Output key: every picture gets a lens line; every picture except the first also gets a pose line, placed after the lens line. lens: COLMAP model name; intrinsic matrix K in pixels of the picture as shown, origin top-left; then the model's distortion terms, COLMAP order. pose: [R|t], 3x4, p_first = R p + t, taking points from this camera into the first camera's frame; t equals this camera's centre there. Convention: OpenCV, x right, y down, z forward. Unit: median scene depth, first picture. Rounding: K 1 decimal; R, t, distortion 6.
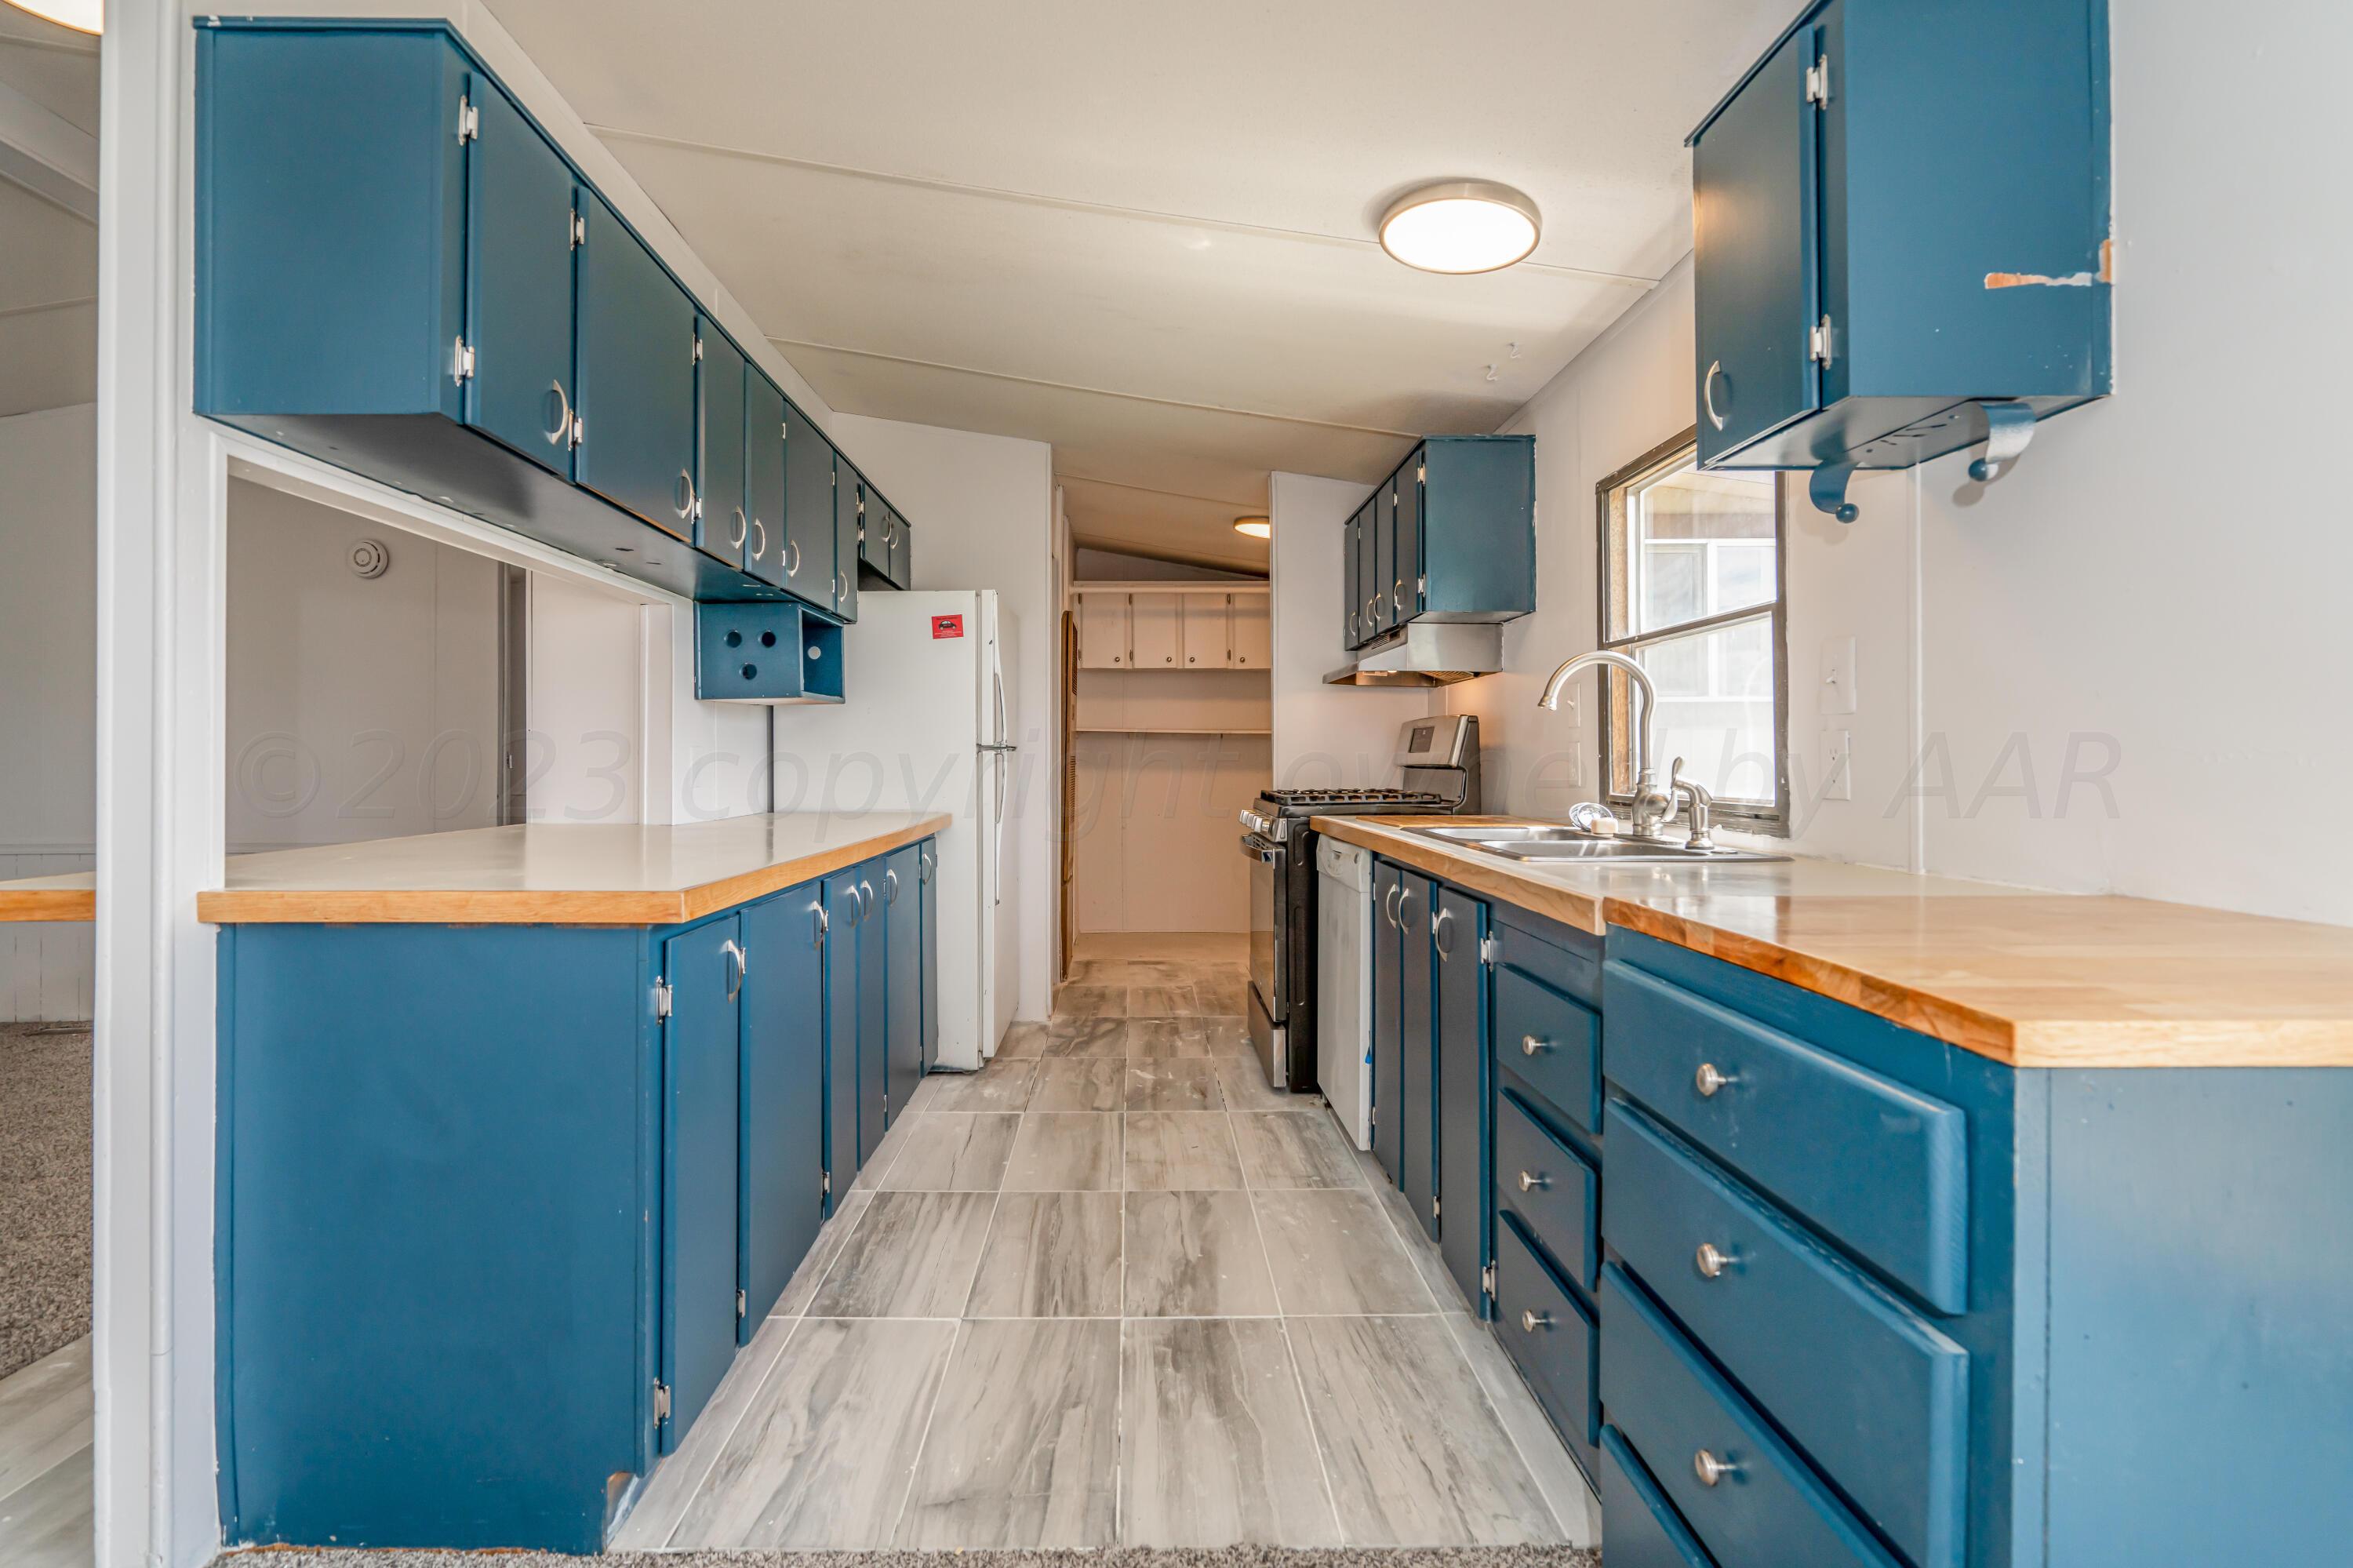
lens RADIAL K [[1081.6, 0, 1169.1], [0, 1081.6, 763.2], [0, 0, 1]] dist [-0.009194, 0.002800]
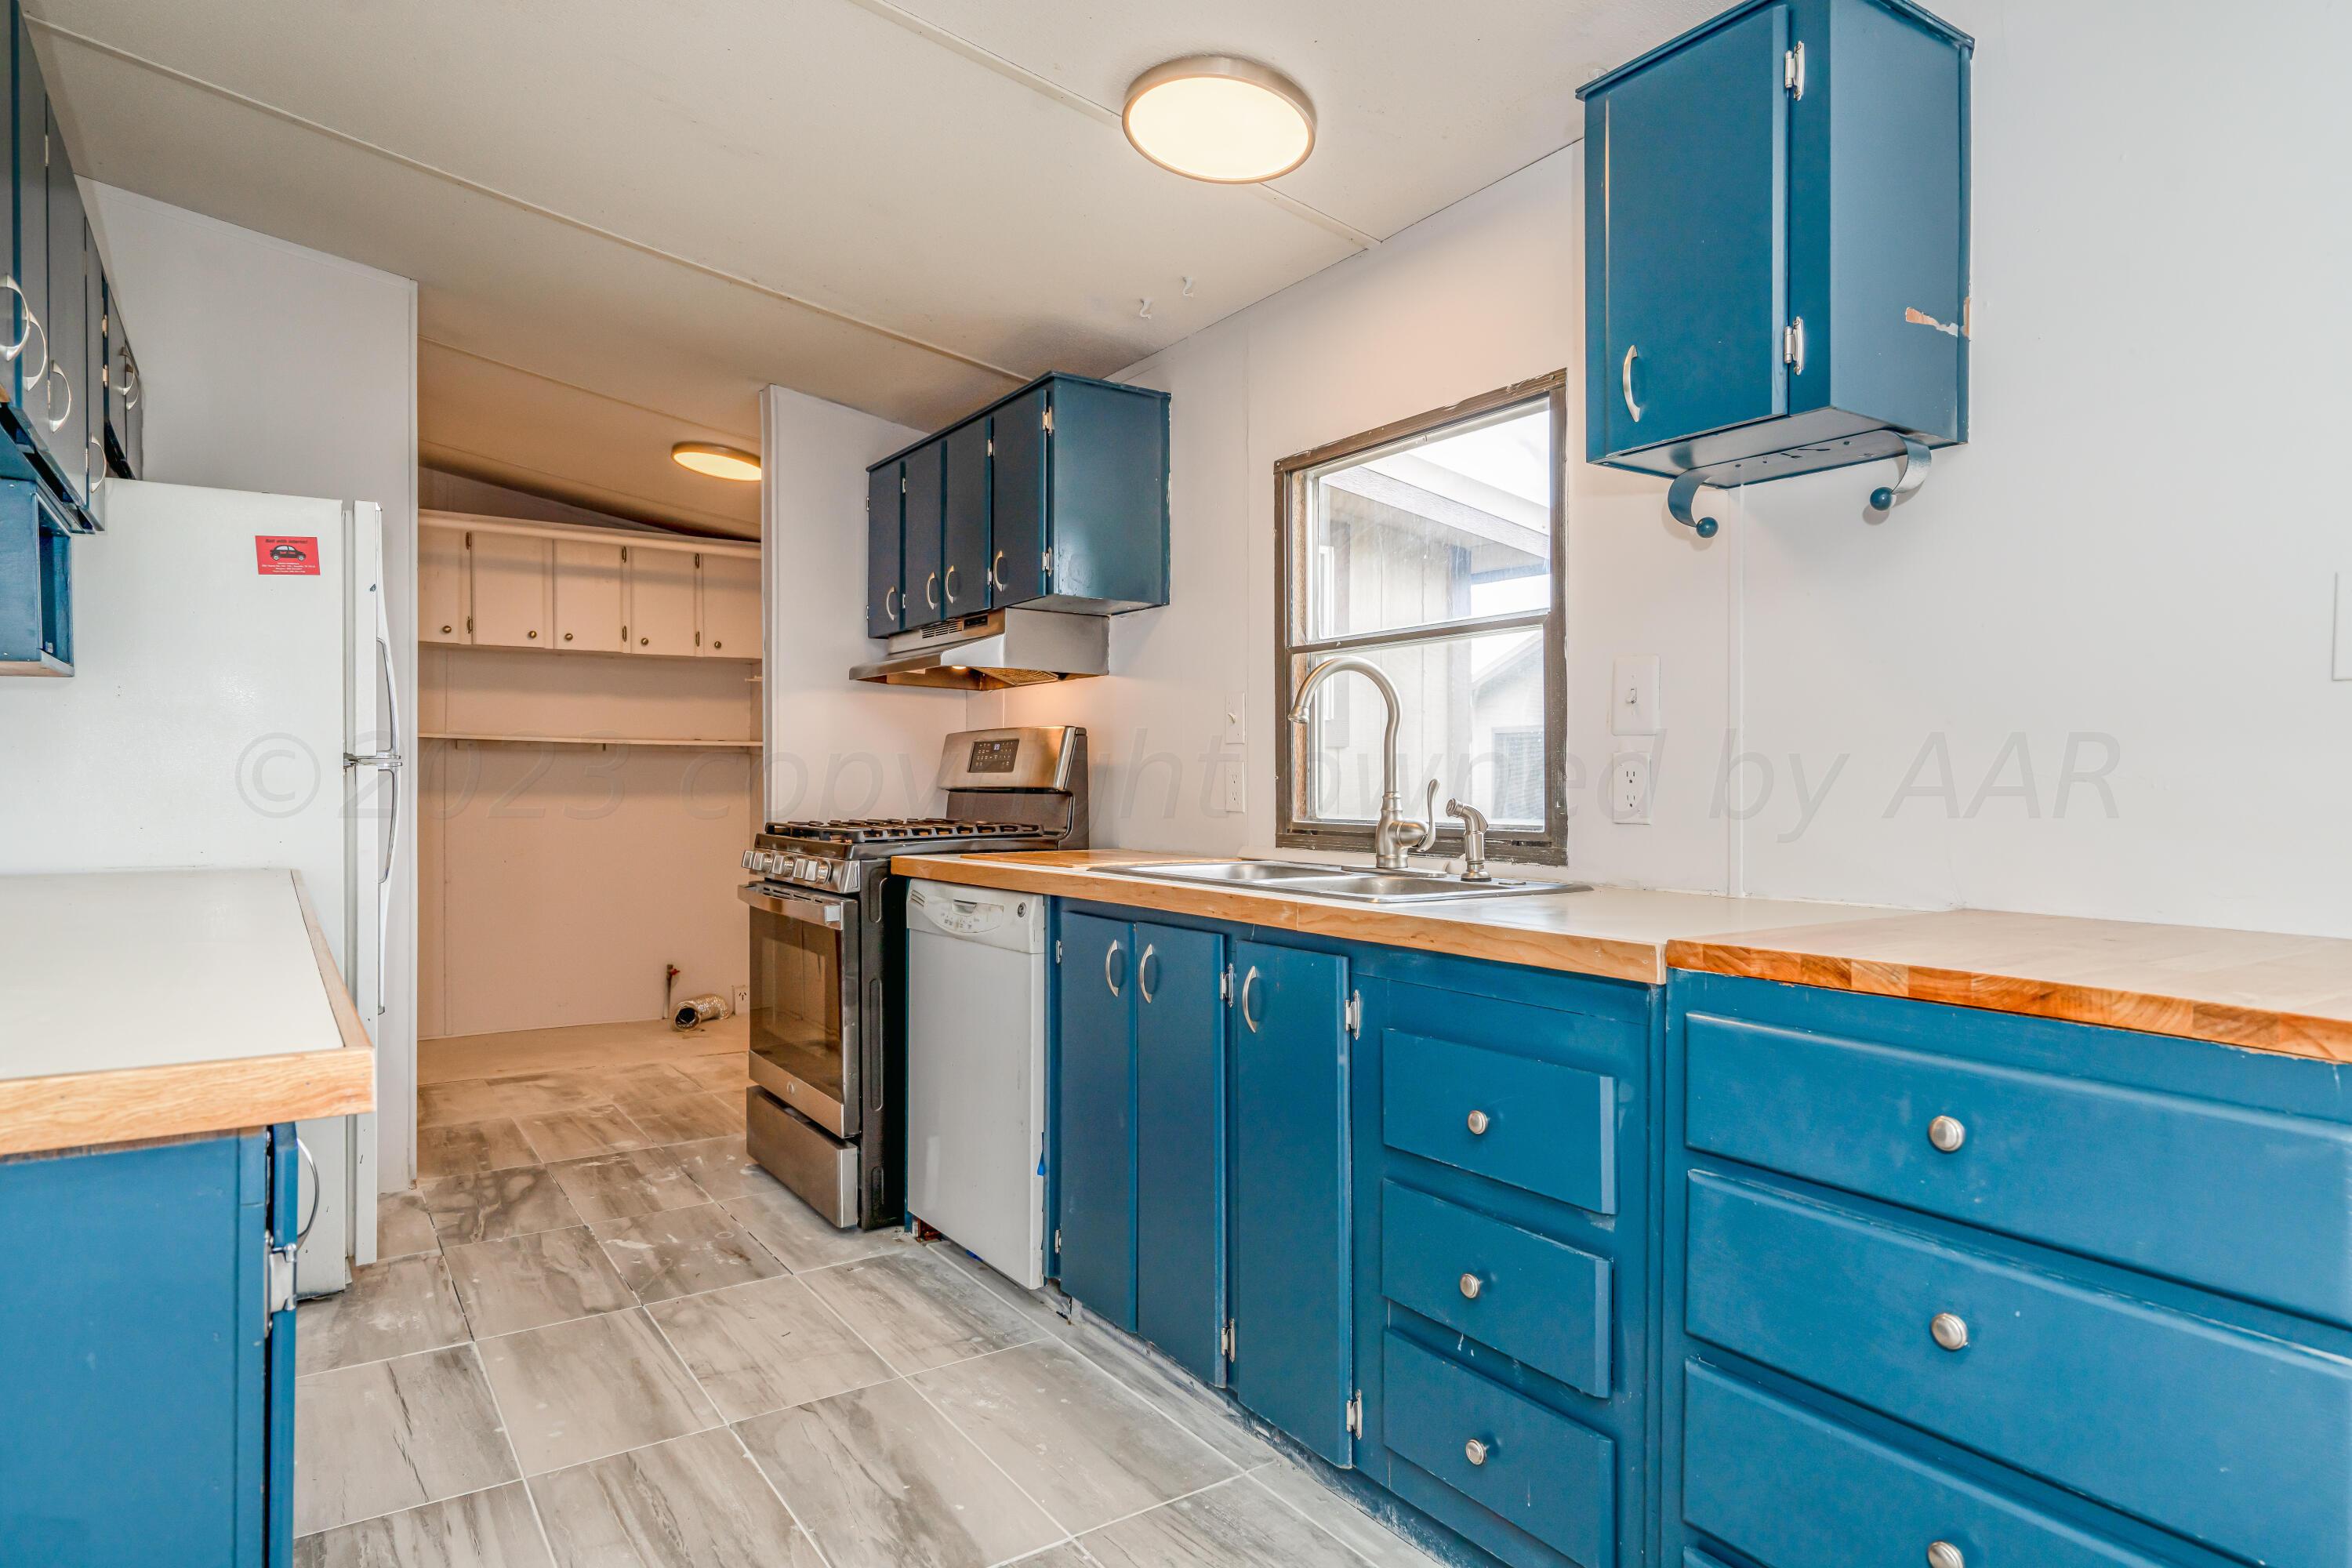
lens RADIAL K [[1315.7, 0, 1176.0], [0, 1315.7, 794.2], [0, 0, 1]] dist [0.002698, 0.001034]
pose [[0.837526, -0.002315, 0.546392, -0.237515], [-0.000986, 0.999983, 0.005749, 0.000426], [-0.546396, -0.005354, 0.837510, 0.154962]]
